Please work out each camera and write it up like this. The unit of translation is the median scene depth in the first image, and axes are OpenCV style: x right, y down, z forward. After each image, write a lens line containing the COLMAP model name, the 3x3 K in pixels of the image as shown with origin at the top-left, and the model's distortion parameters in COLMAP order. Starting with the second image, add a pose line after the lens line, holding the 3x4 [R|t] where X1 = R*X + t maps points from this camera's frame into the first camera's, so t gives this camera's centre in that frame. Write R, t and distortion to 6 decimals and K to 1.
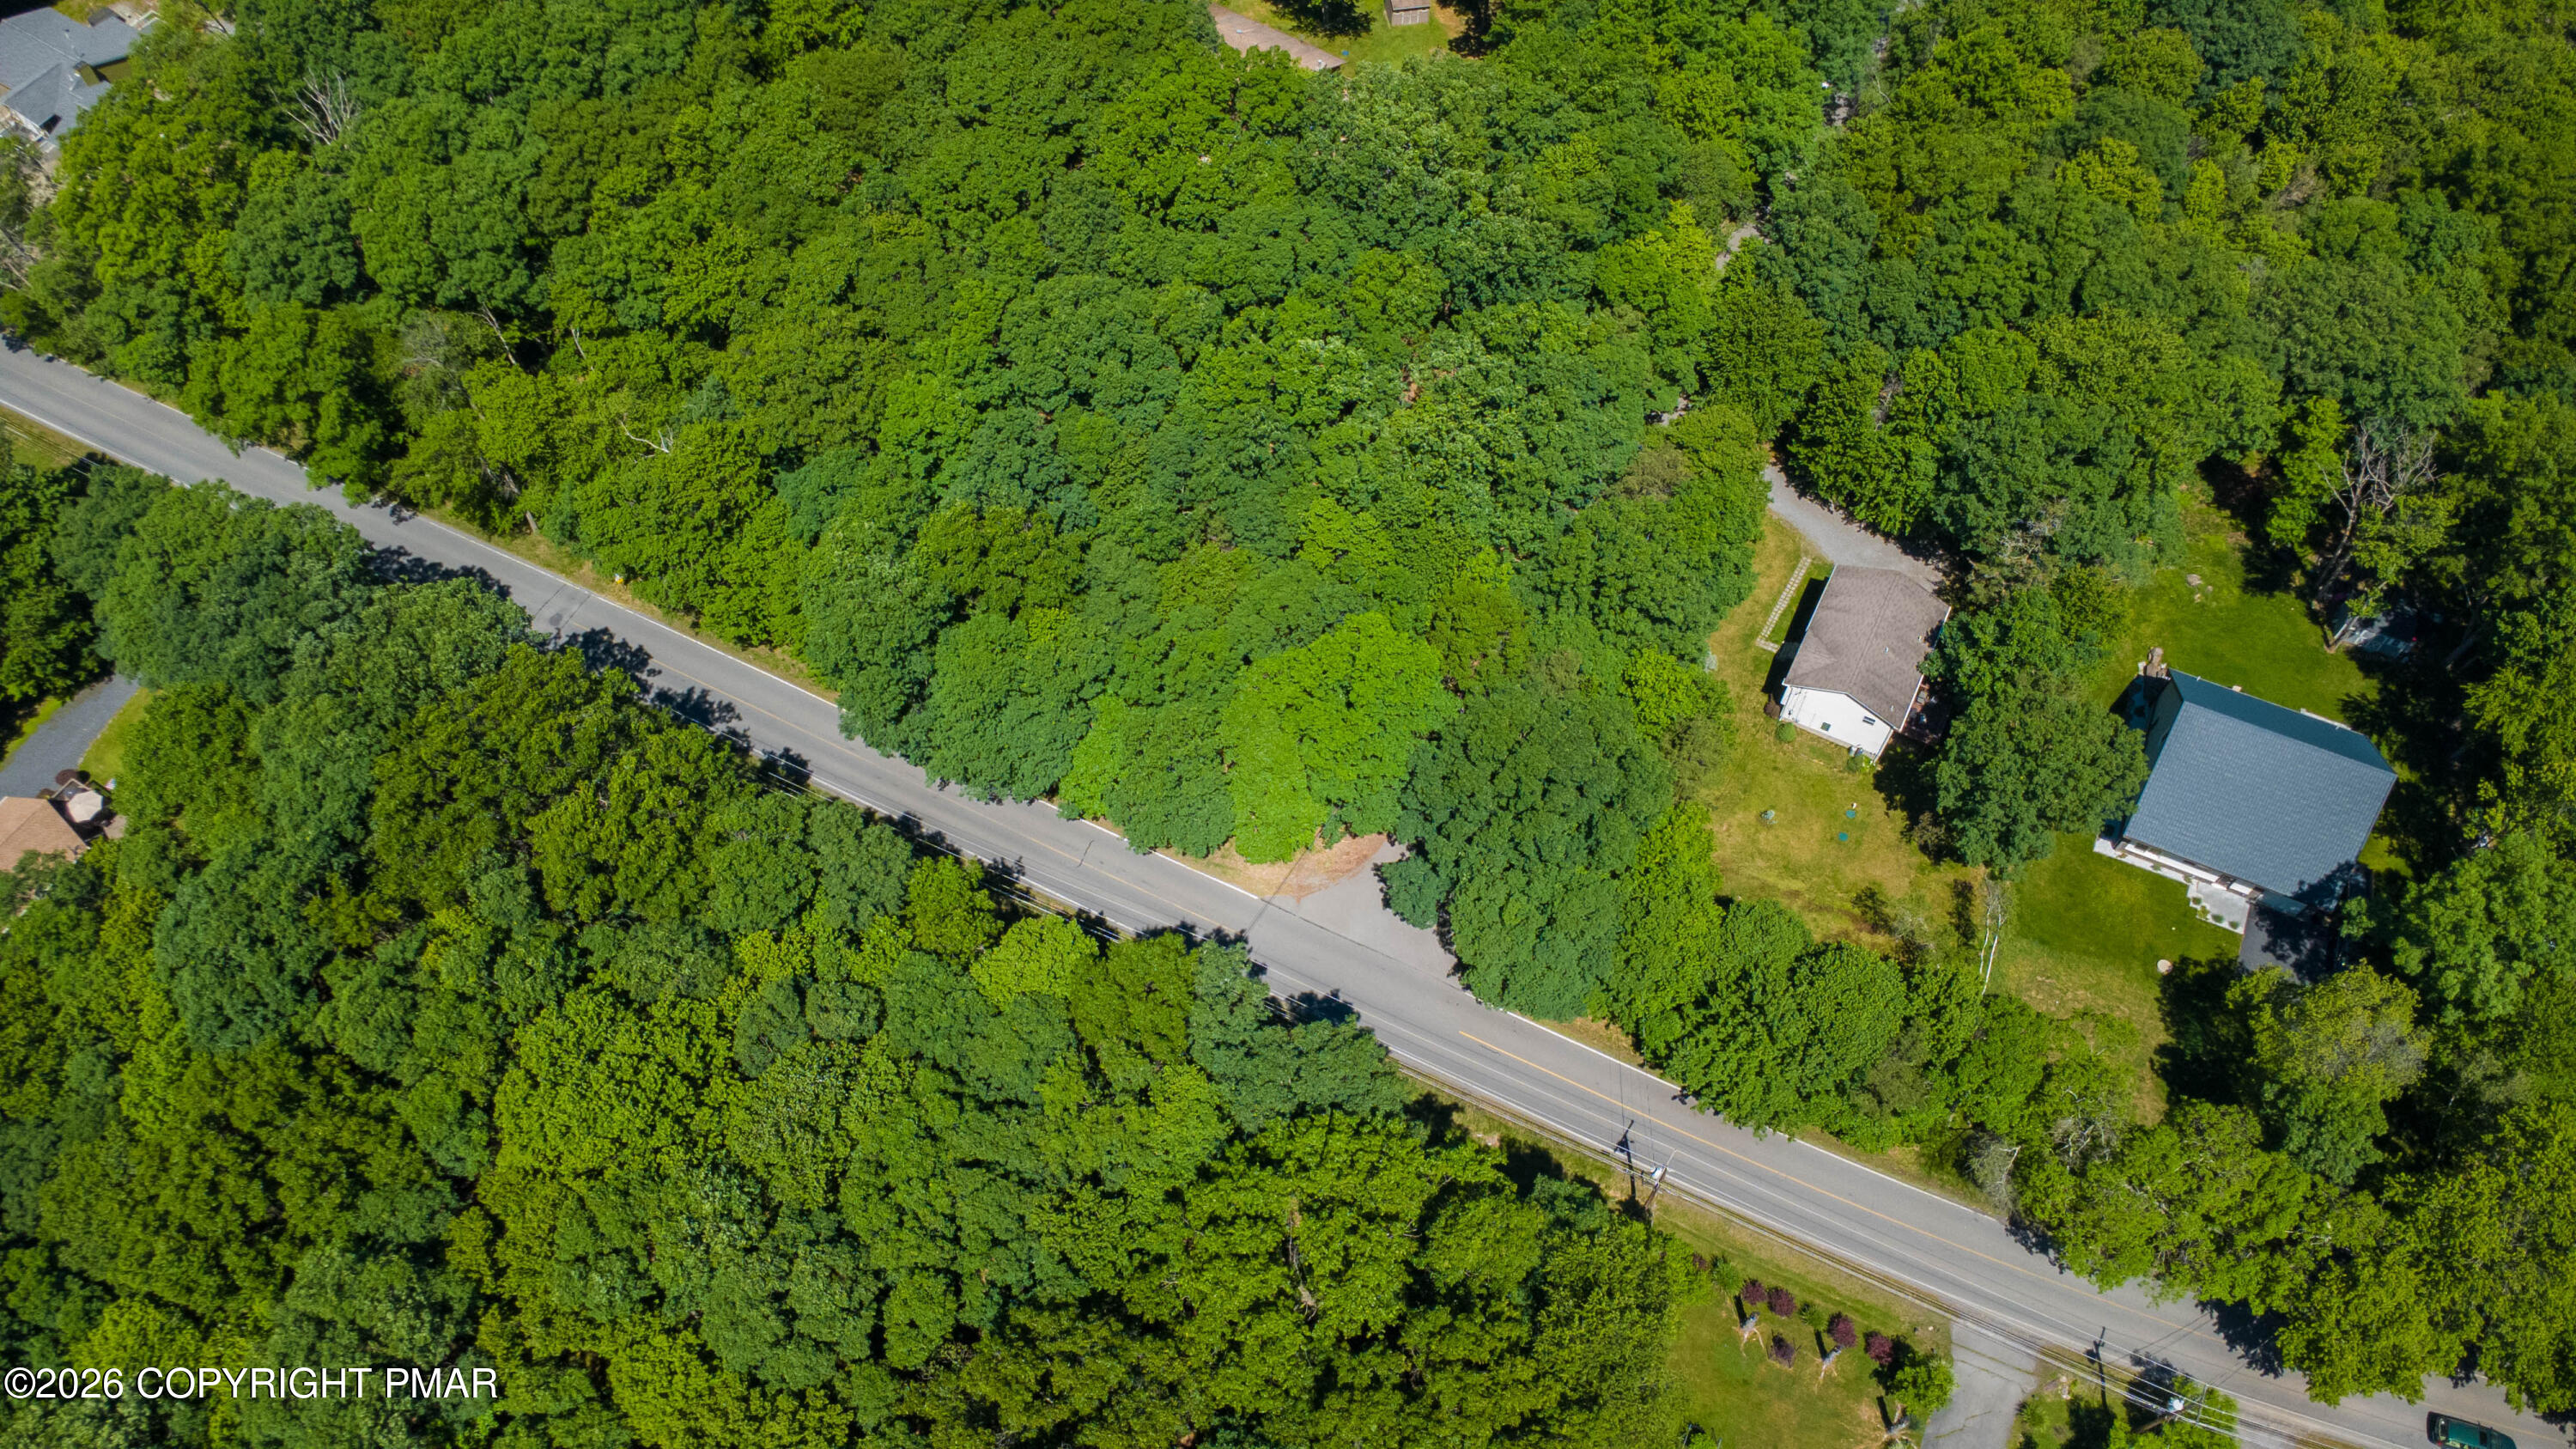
lens RADIAL K [[1805.1, 0, 1284.0], [0, 1805.1, 737.8], [0, 0, 1]] dist [0.048557, -0.062263]
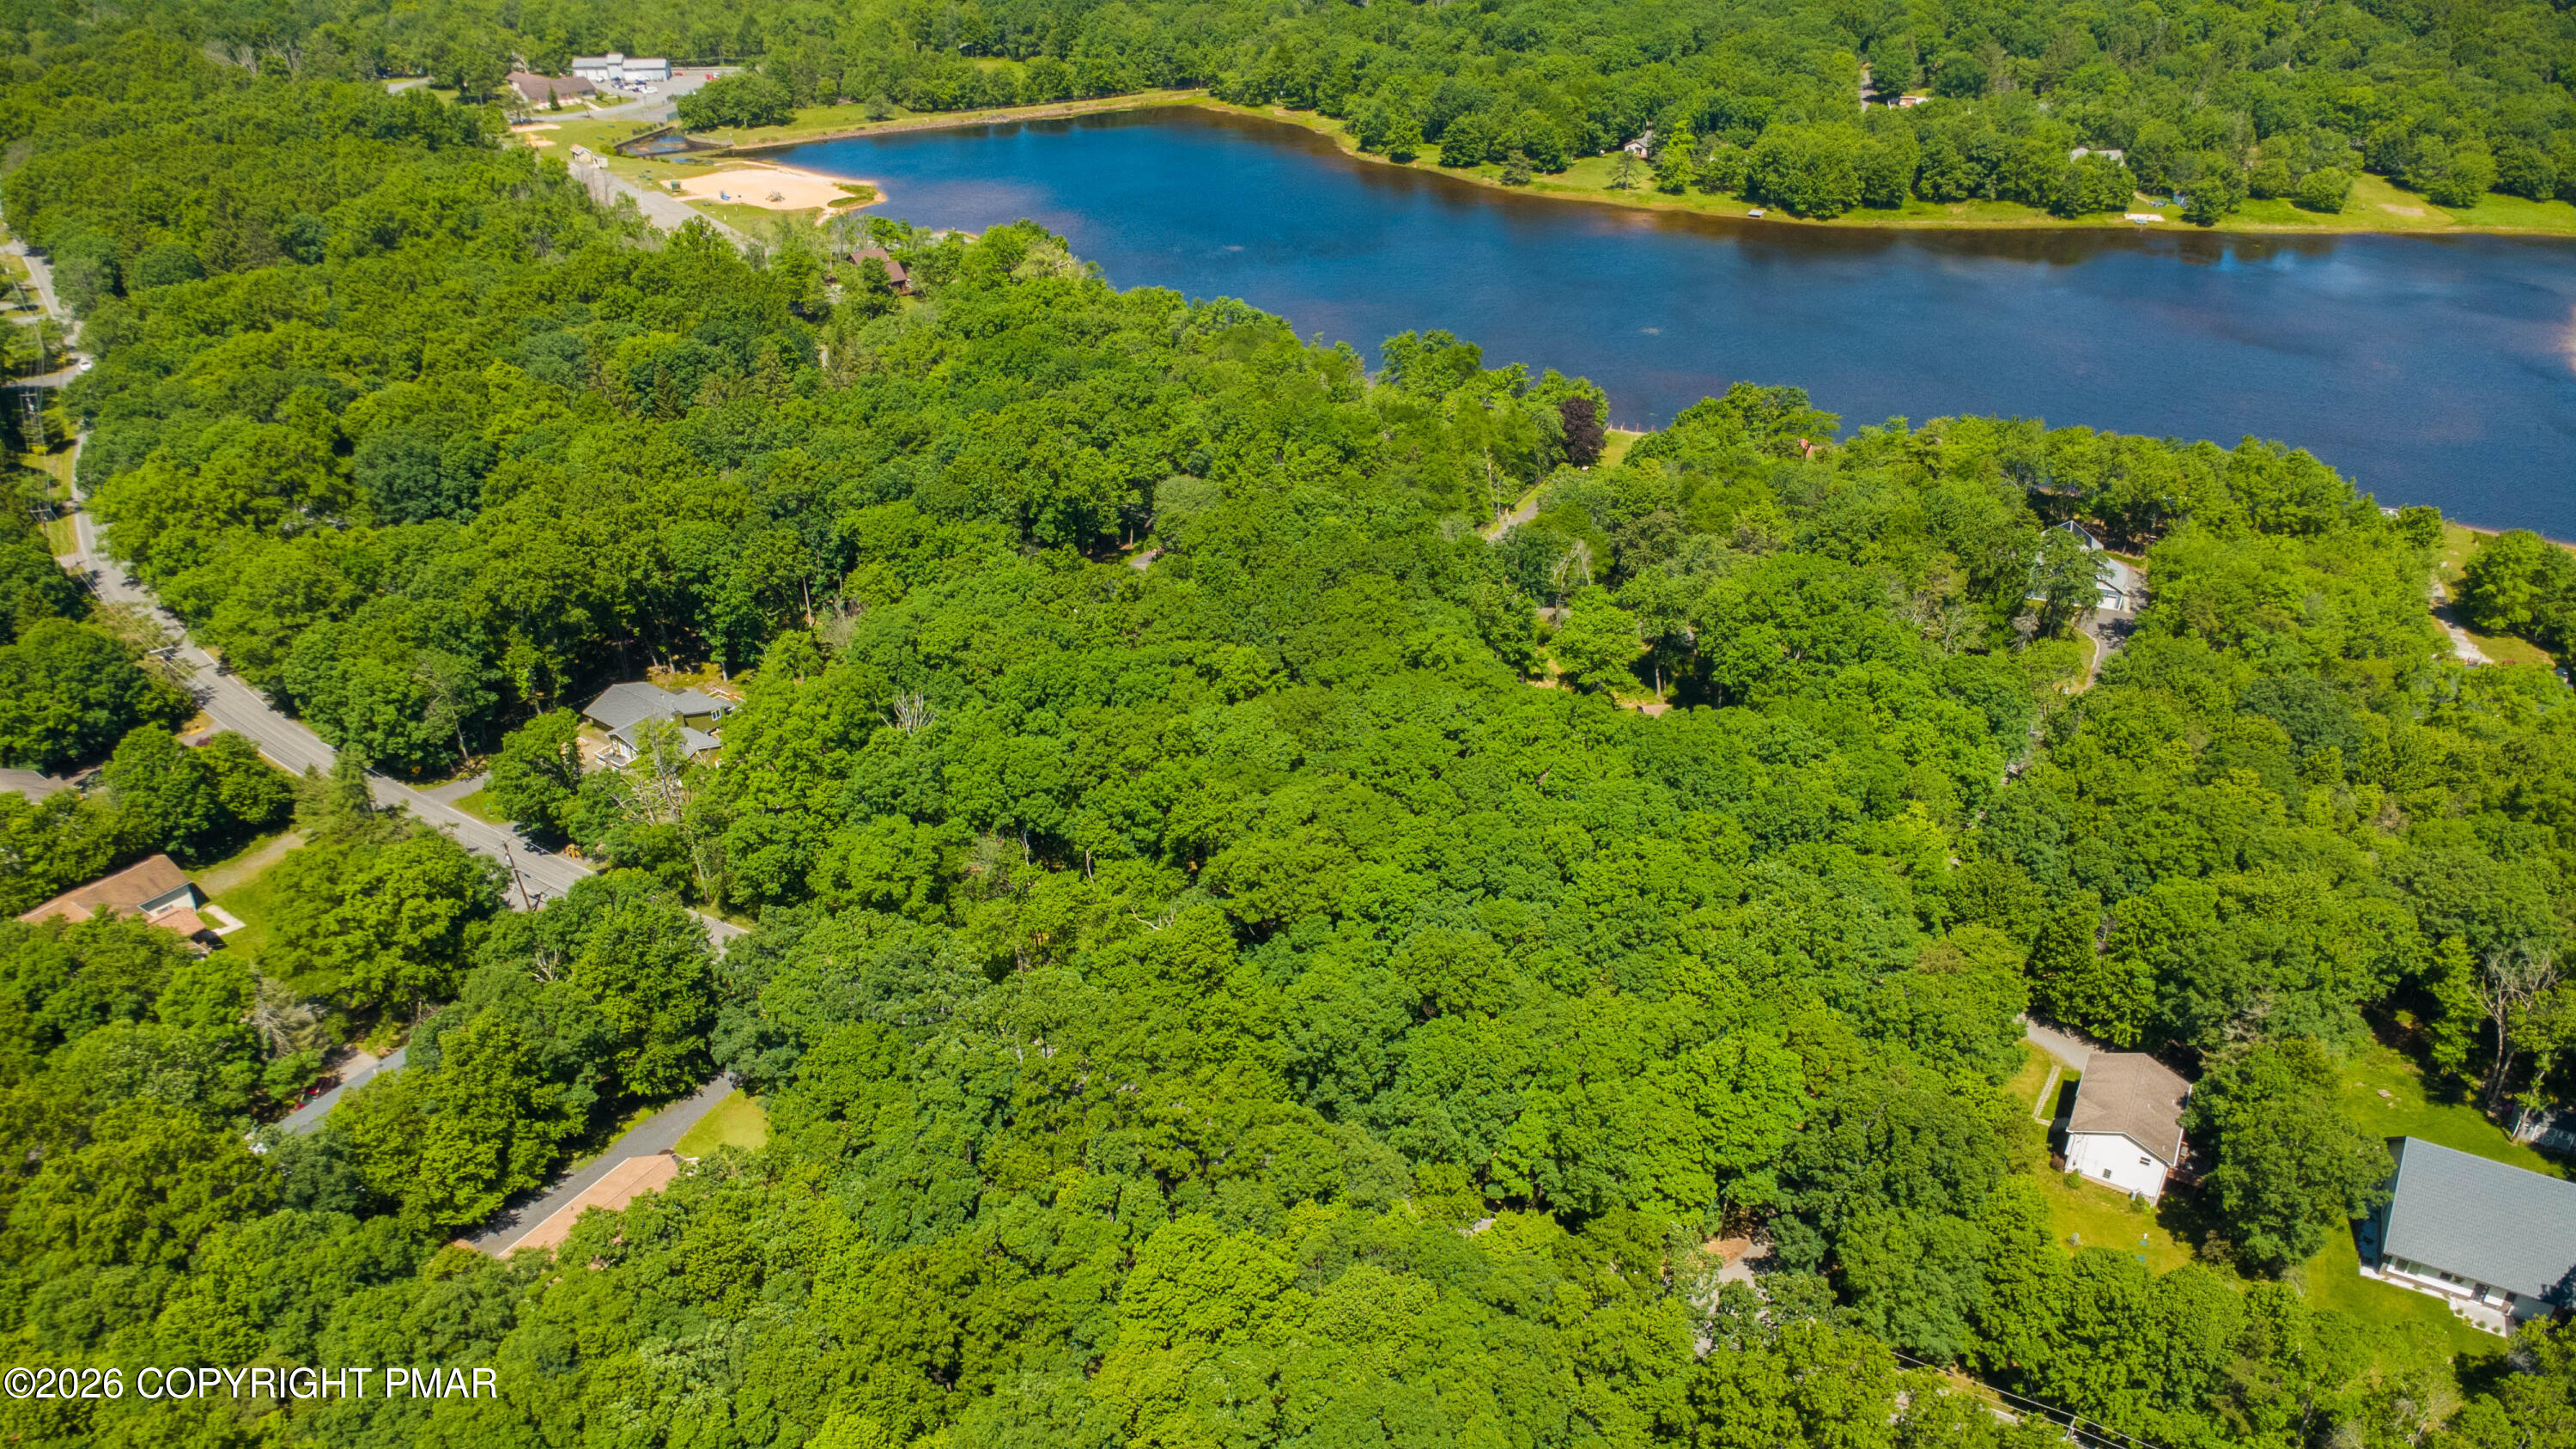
lens RADIAL K [[1817.2, 0, 1288.0], [0, 1817.2, 724.5], [0, 0, 1]] dist [0.039071, -0.039824]
pose [[0.999162, 0.029186, -0.028709, -0.219405], [-0.039430, 0.874688, -0.483080, 0.343596], [0.011012, 0.483807, 0.875106, -0.215362]]
